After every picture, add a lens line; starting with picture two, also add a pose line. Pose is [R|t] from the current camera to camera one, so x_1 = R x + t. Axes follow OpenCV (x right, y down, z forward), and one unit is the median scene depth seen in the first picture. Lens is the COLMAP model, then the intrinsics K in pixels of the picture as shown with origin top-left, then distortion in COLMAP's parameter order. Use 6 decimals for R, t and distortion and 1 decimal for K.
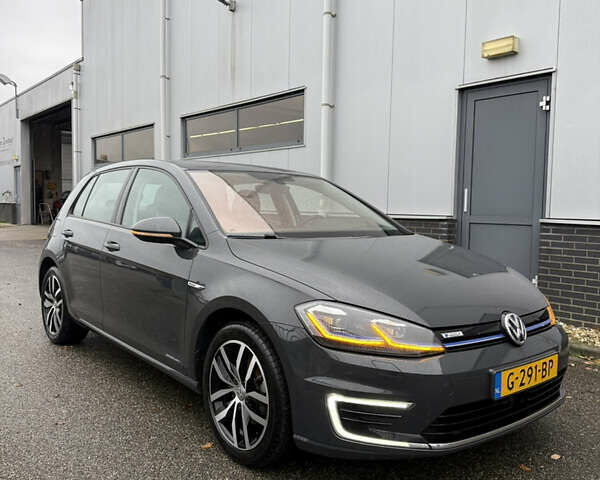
lens RADIAL K [[550.0, 0, 300.0], [0, 550.0, 240.0], [0, 0, 1]] dist [0.098770, -0.193397]
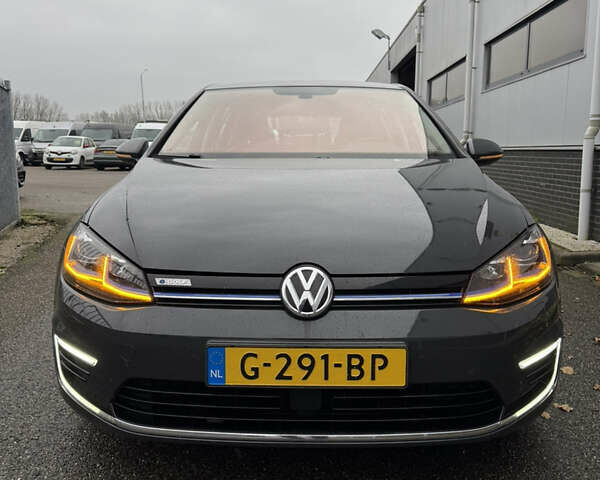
lens RADIAL K [[550.0, 0, 300.0], [0, 550.0, 240.0], [0, 0, 1]] dist [0.098770, -0.193397]
pose [[0.762693, 0.082831, -0.641434, 0.782185], [-0.022890, 0.994601, 0.101220, 0.039862], [0.646355, -0.062518, 0.760471, 0.532264]]
